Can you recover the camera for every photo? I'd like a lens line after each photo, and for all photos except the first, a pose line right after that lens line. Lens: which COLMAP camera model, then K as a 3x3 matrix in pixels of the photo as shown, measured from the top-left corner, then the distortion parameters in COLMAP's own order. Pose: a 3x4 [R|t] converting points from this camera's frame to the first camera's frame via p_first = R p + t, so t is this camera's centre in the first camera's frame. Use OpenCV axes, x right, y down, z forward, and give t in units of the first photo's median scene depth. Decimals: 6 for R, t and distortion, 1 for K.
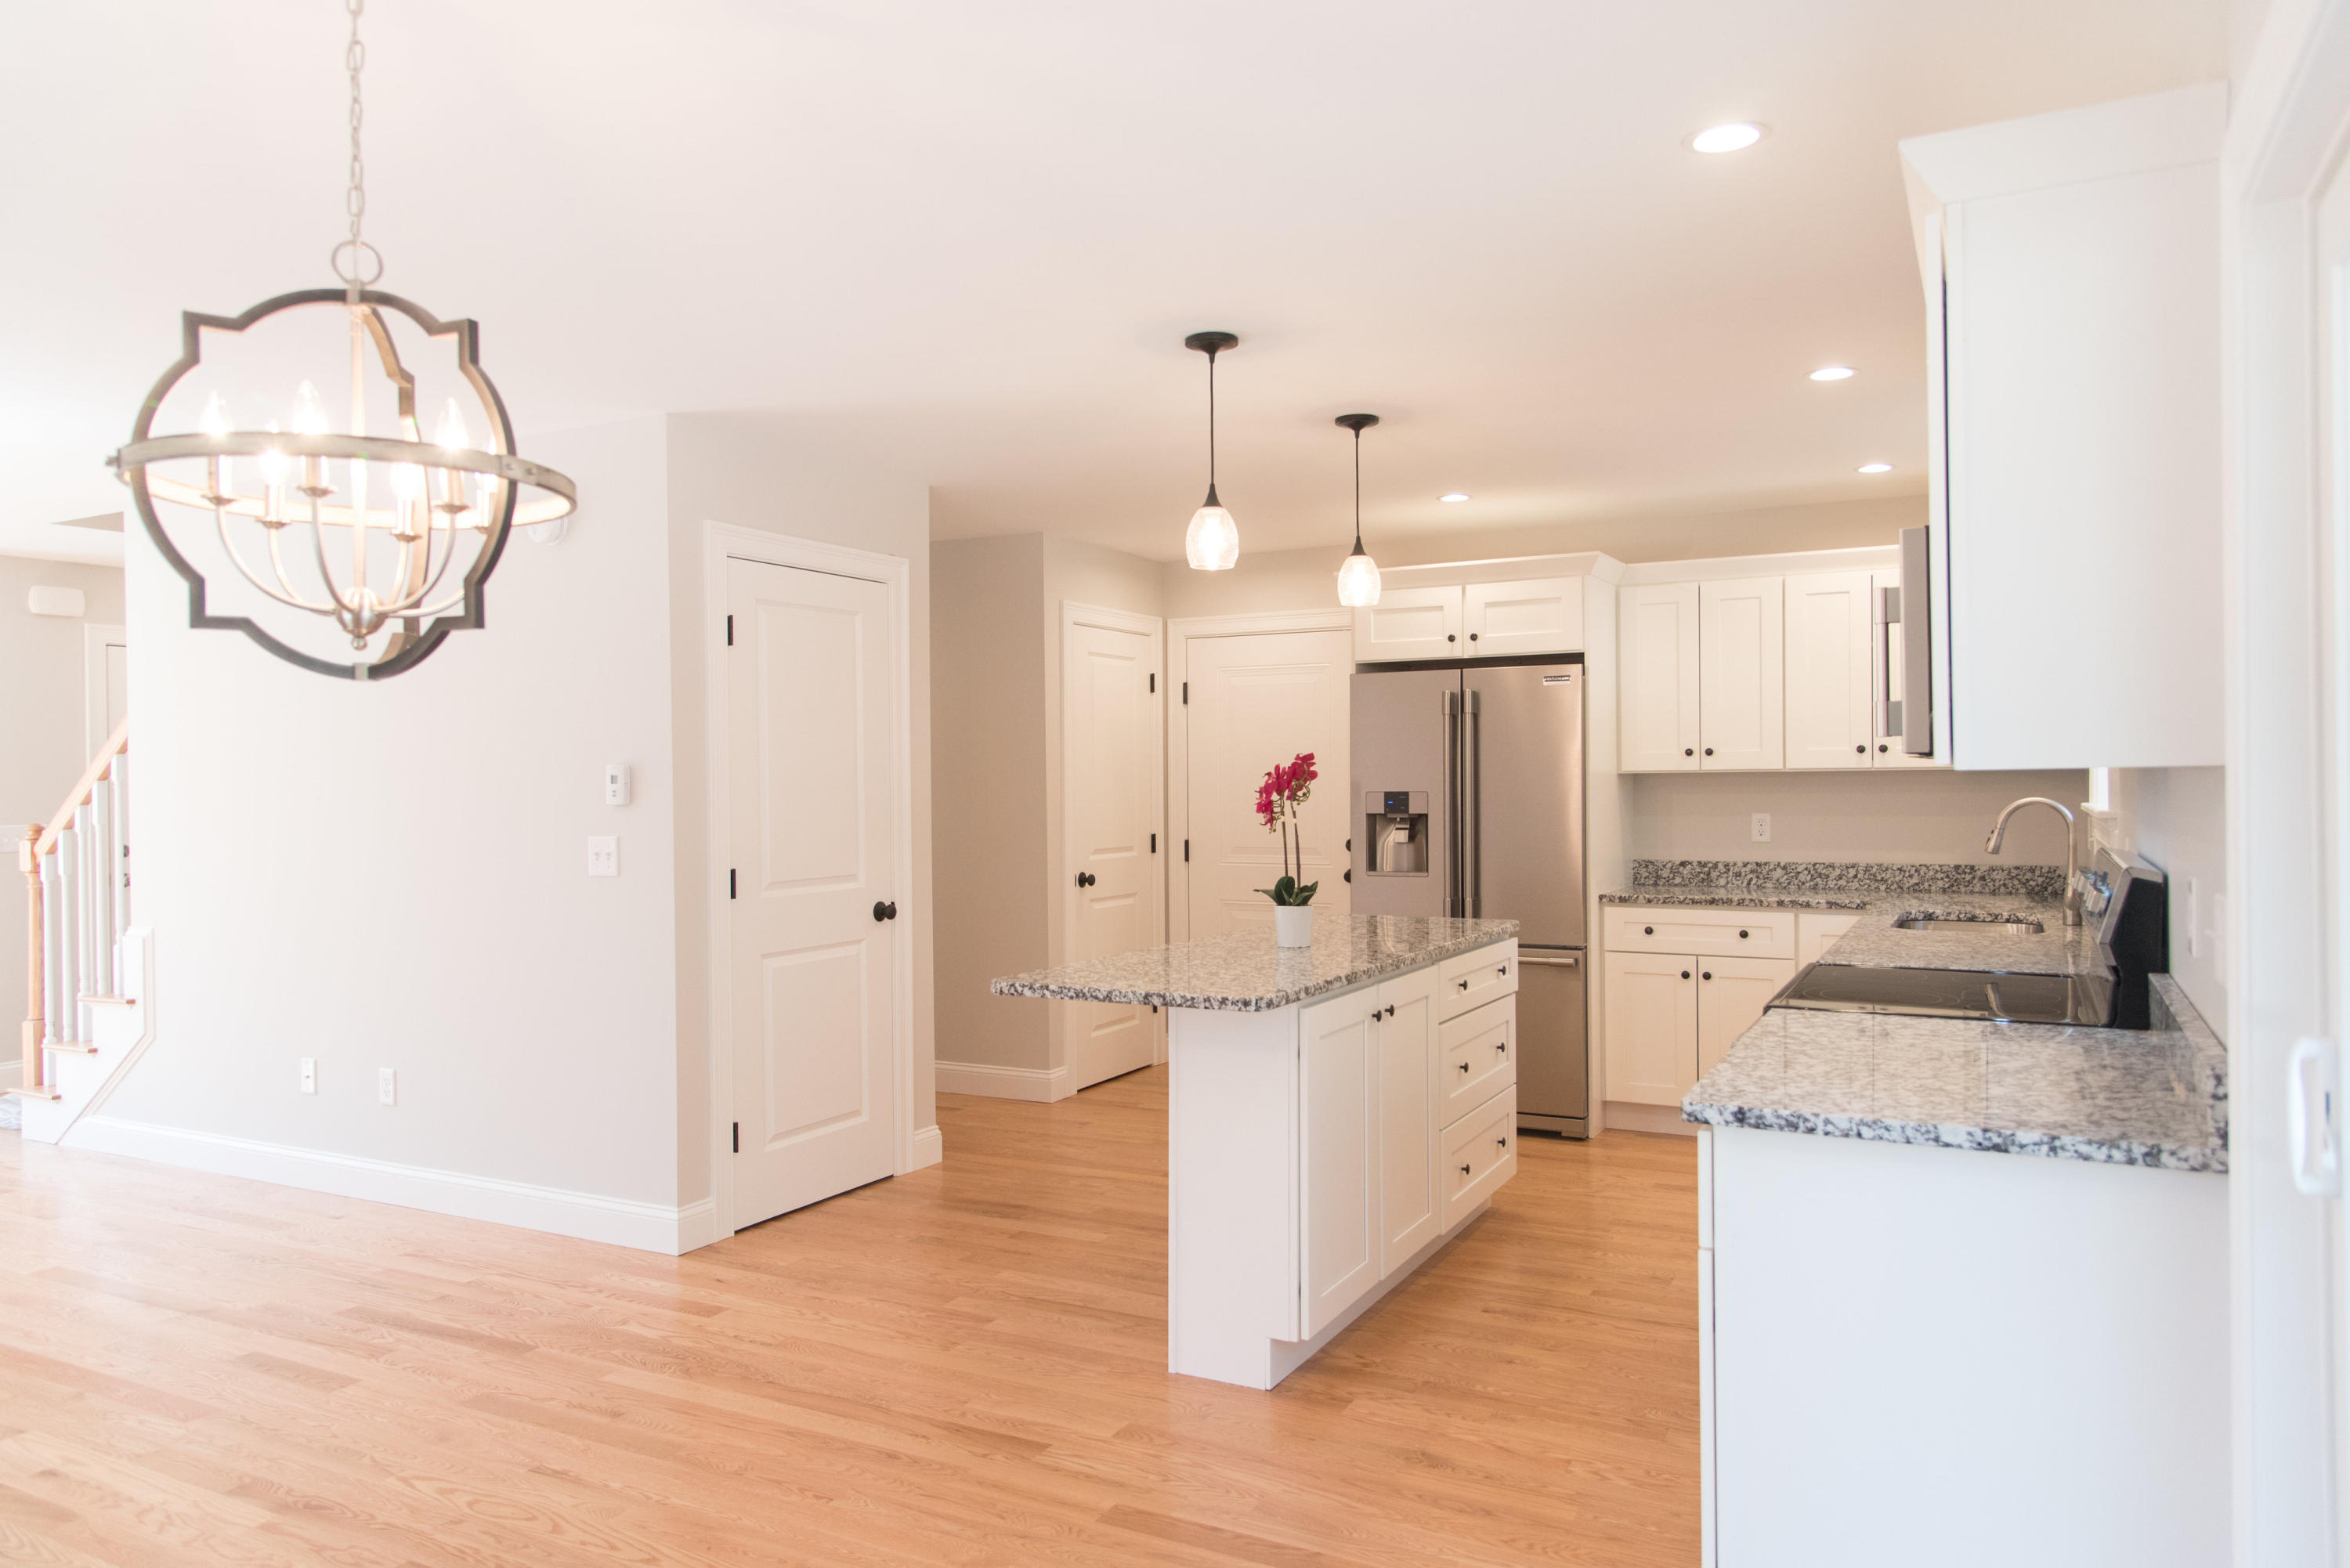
lens RADIAL K [[1559.5, 0, 1168.4], [0, 1559.5, 794.7], [0, 0, 1]] dist [0.020630, -0.019471]
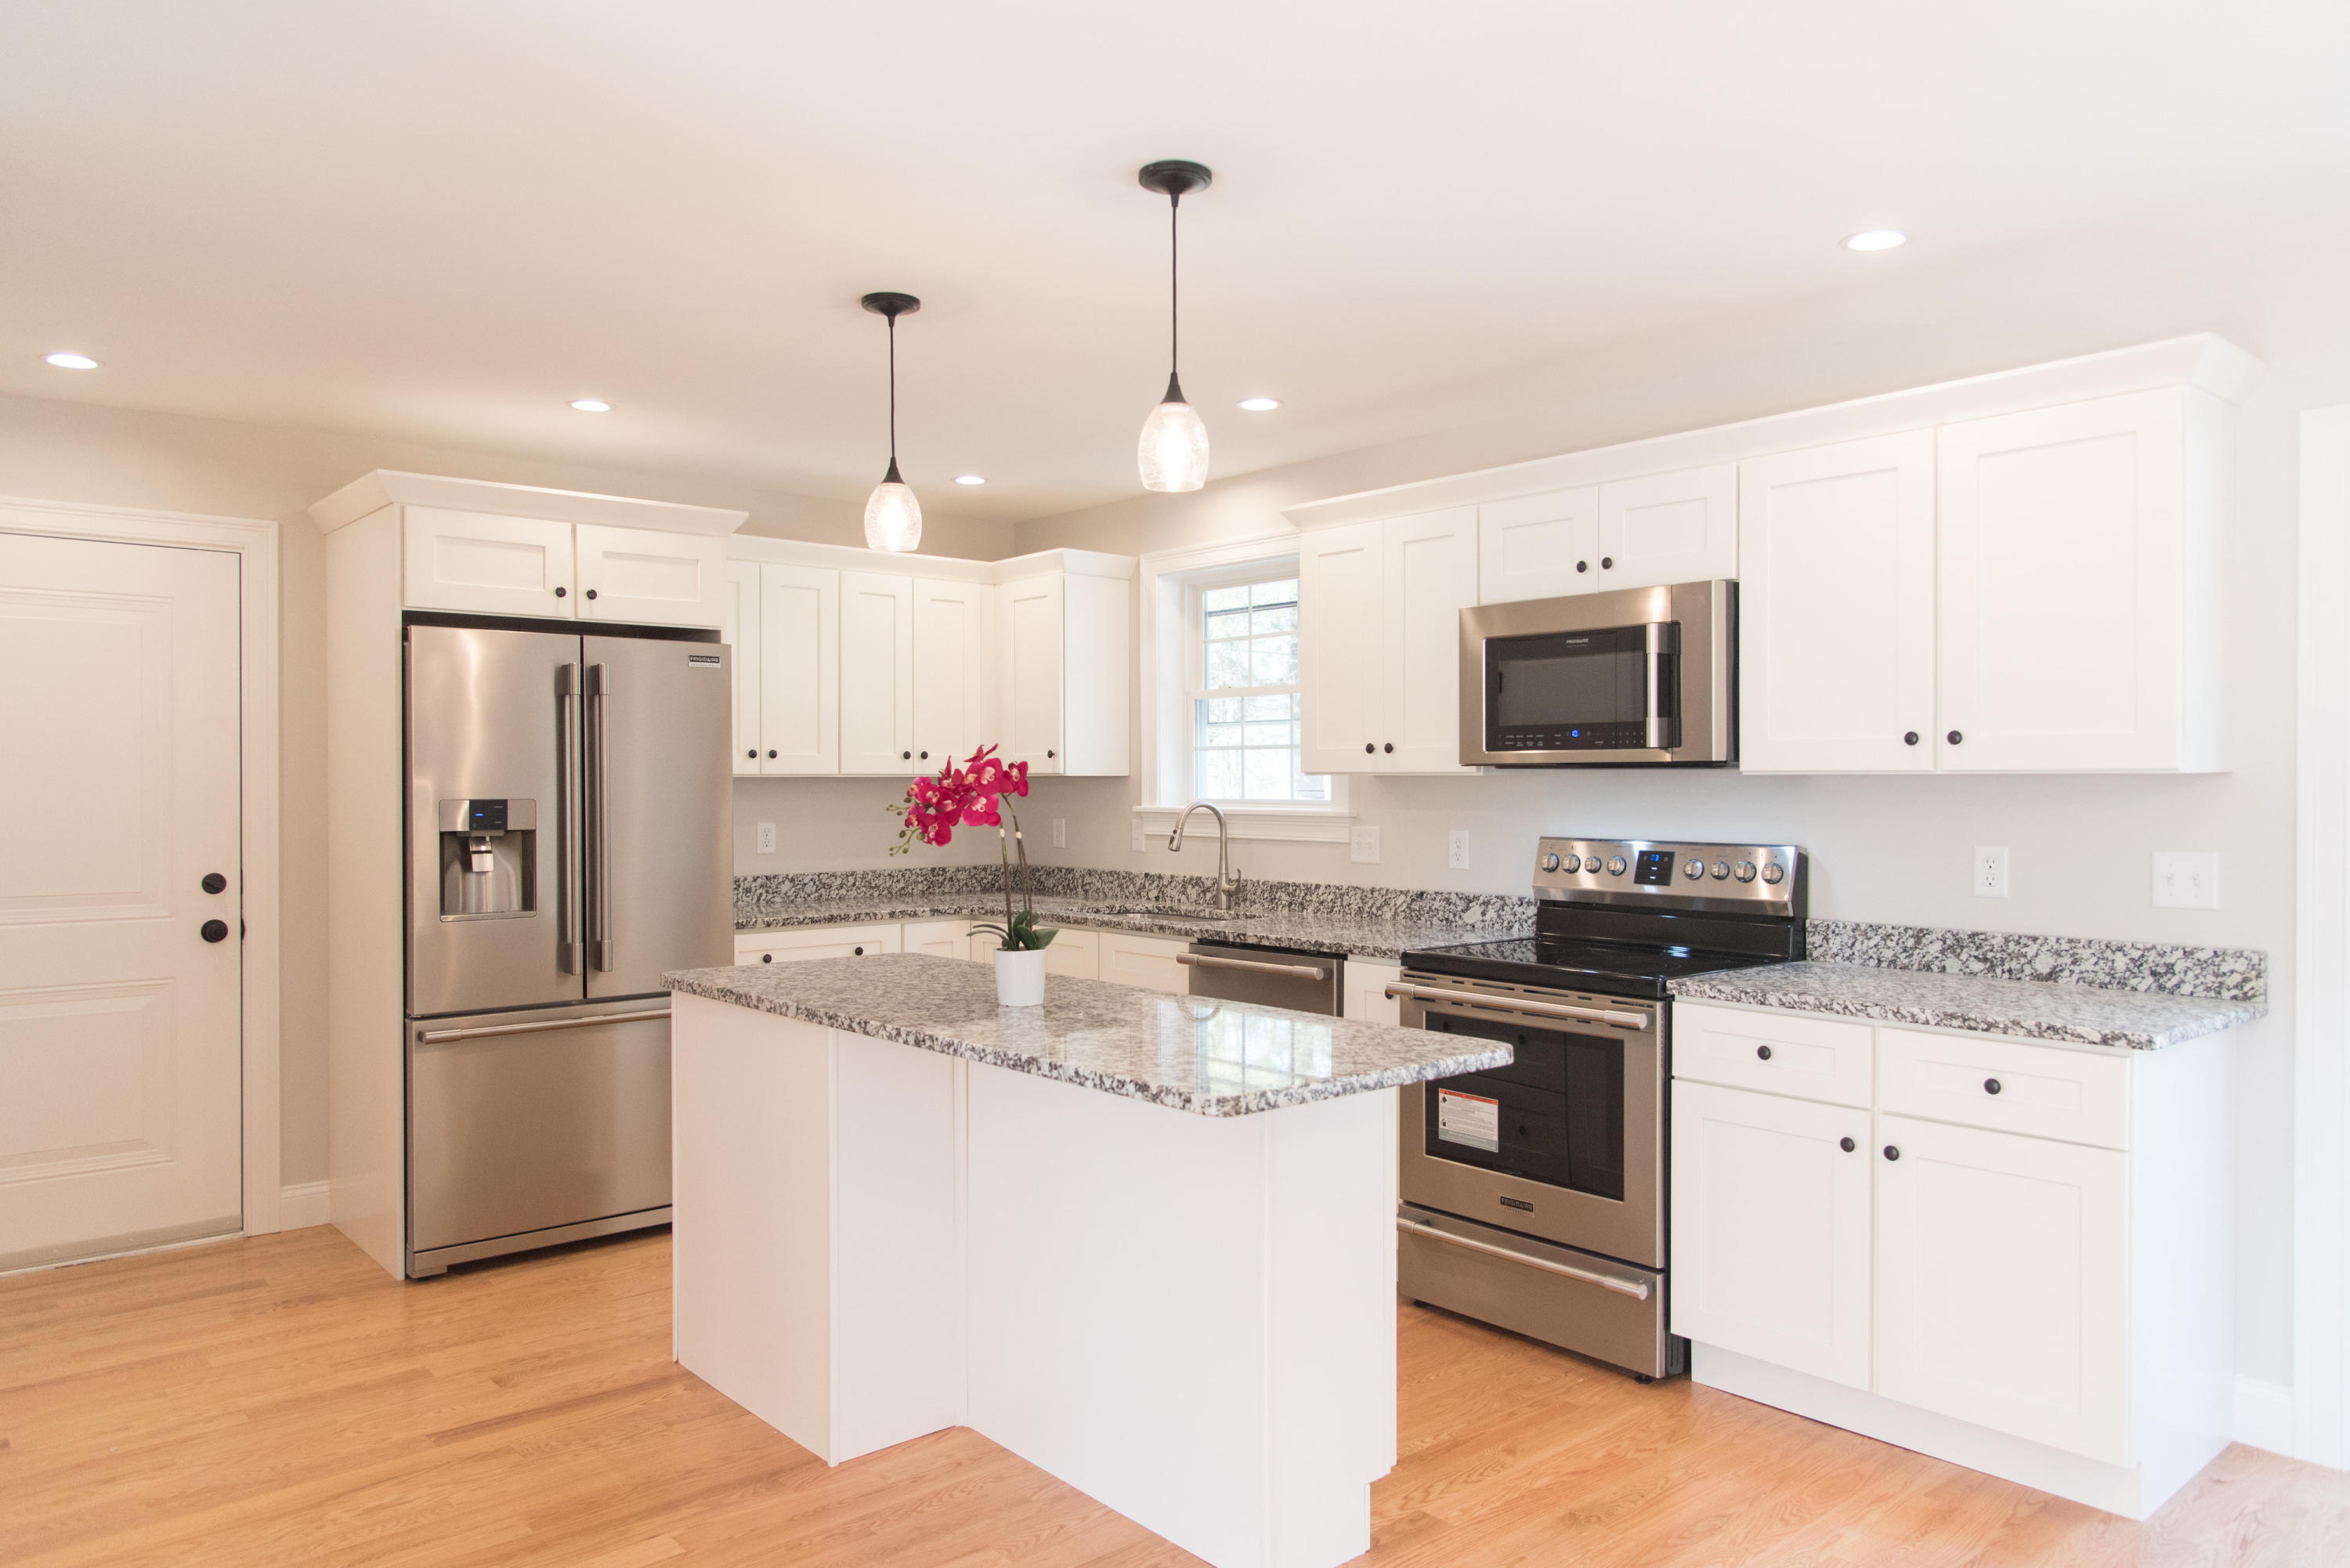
lens RADIAL K [[1559.5, 0, 1168.4], [0, 1559.5, 794.7], [0, 0, 1]] dist [0.020630, -0.019471]
pose [[0.361663, 0.000803, 0.932309, -0.483776], [0.007635, 0.999964, -0.003823, 0.001144], [-0.932278, 0.008501, 0.361643, 0.549396]]
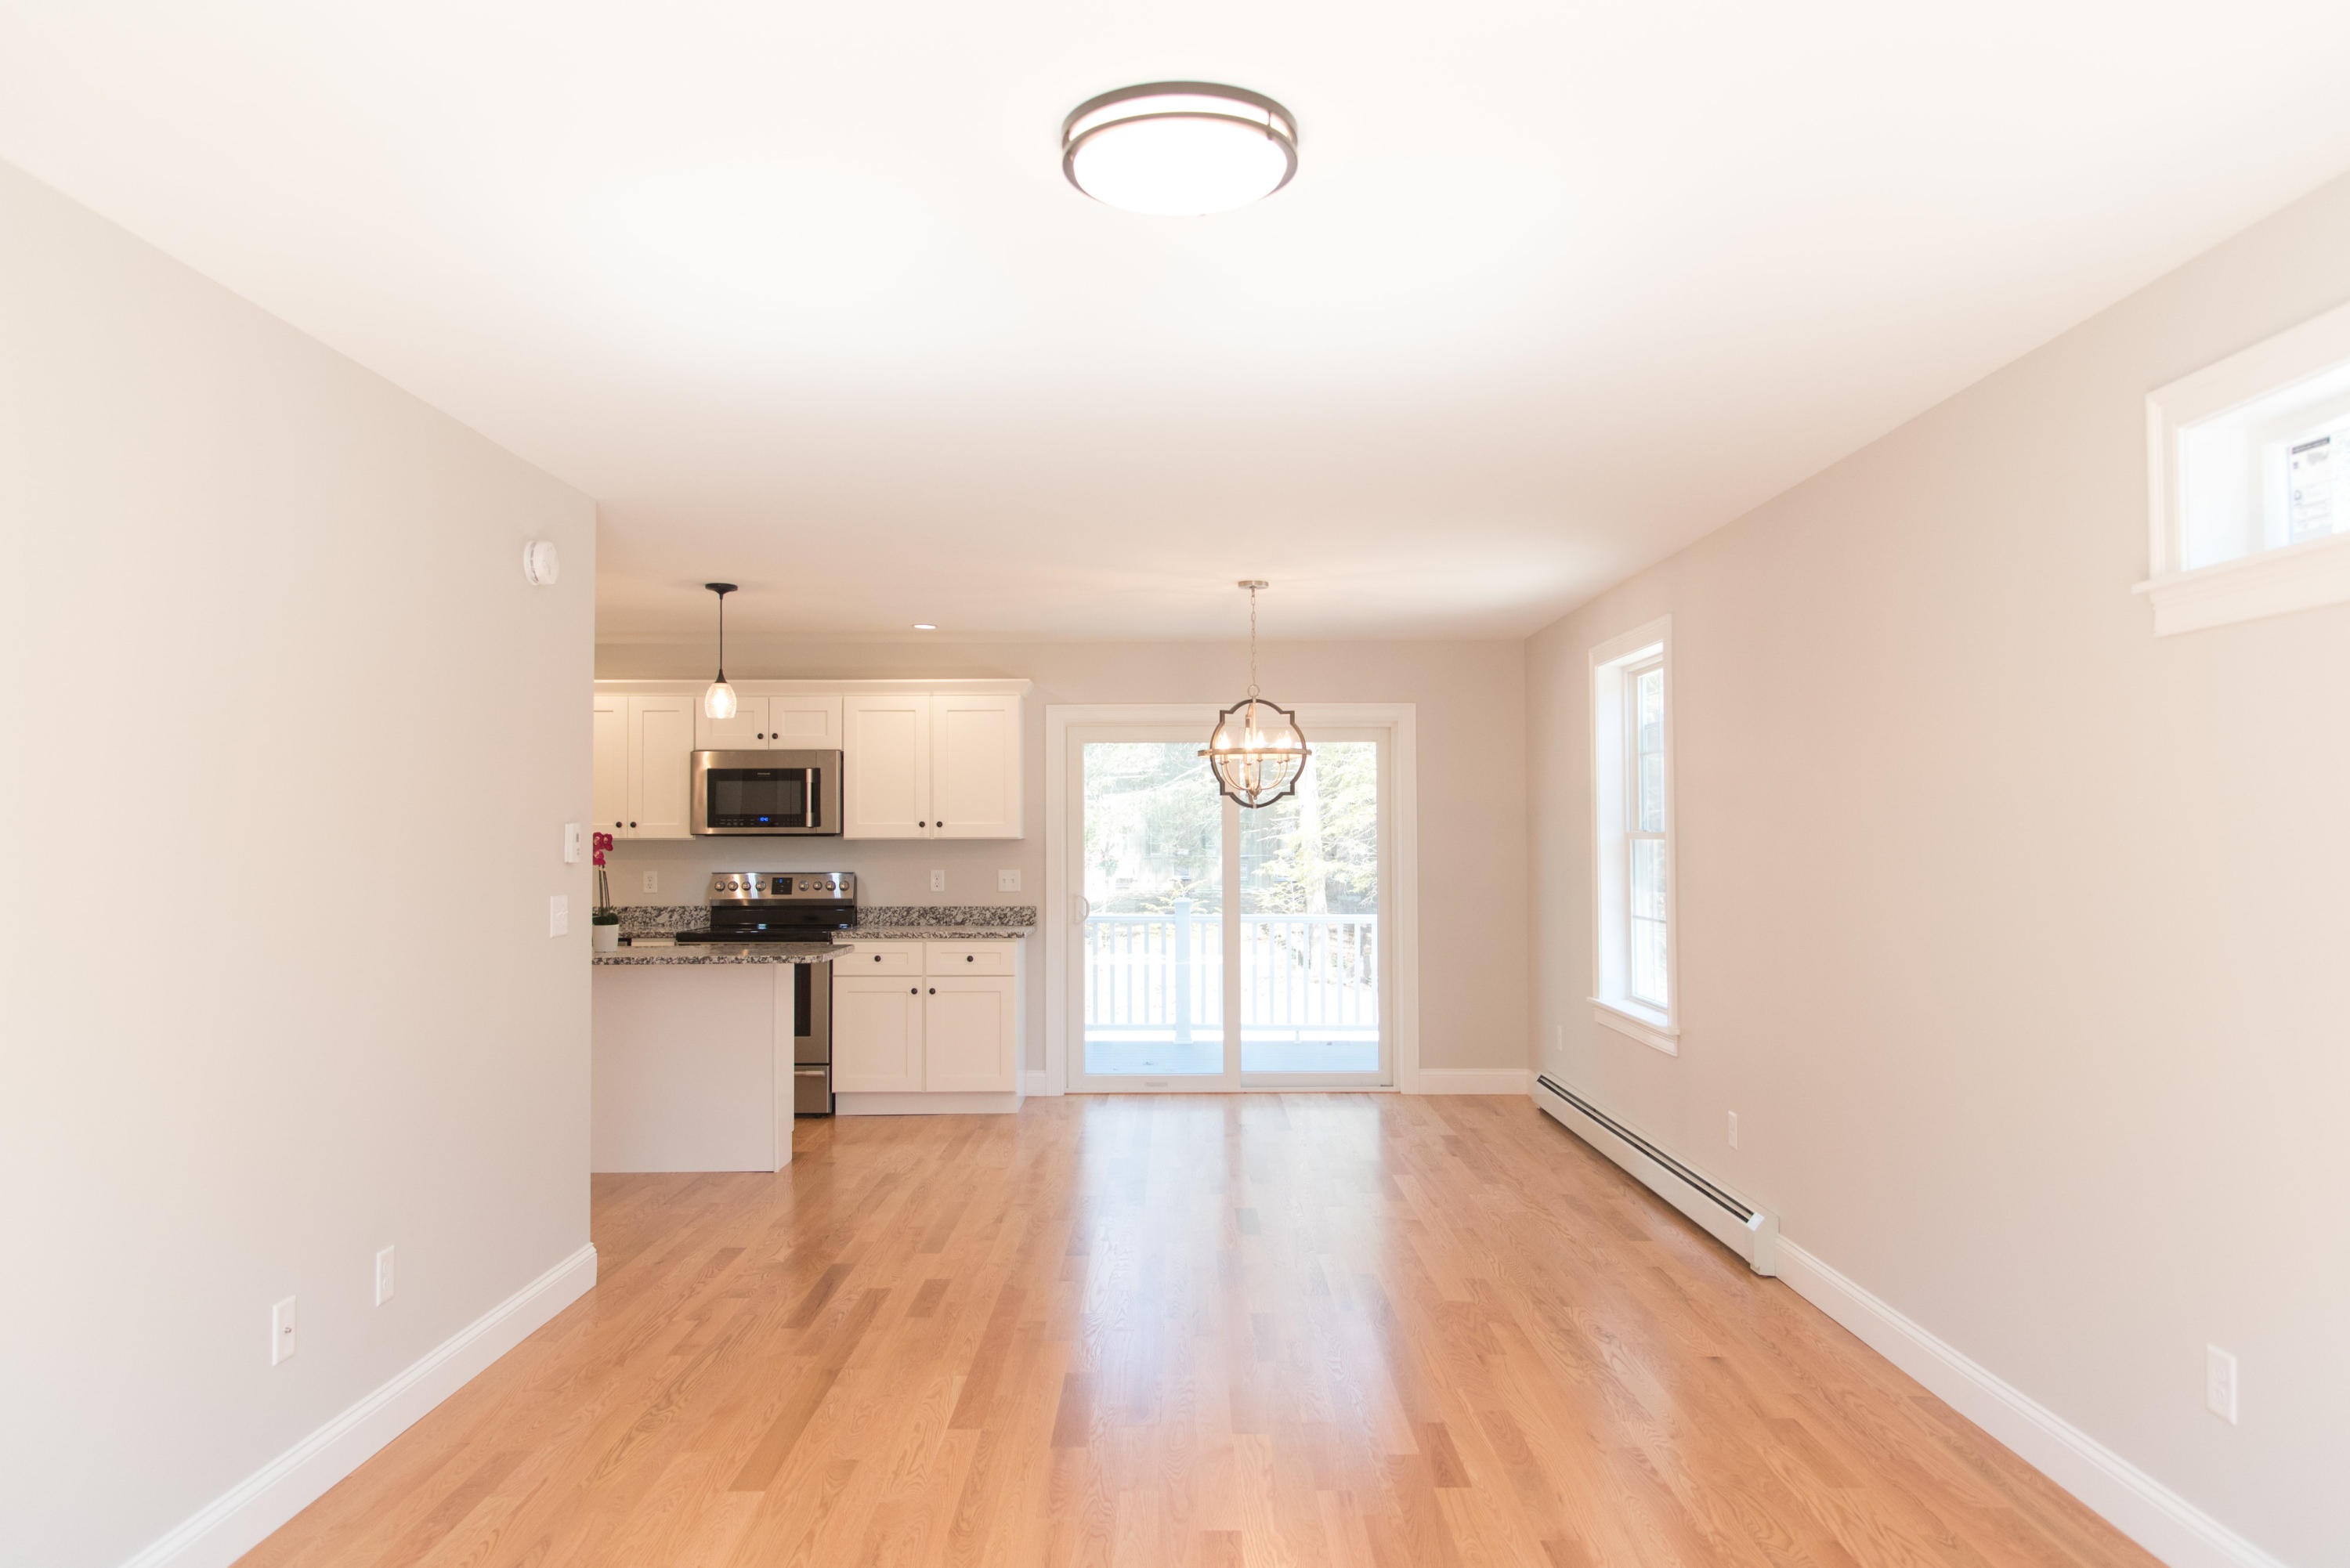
lens RADIAL K [[1610.1, 0, 1169.4], [0, 1610.1, 788.3], [0, 0, 1]] dist [0.034556, -0.032899]
pose [[-0.467714, 0.039869, 0.882980, -1.306548], [0.018023, 0.999205, -0.035571, 0.003303], [-0.883696, -0.000723, -0.468061, 1.035137]]
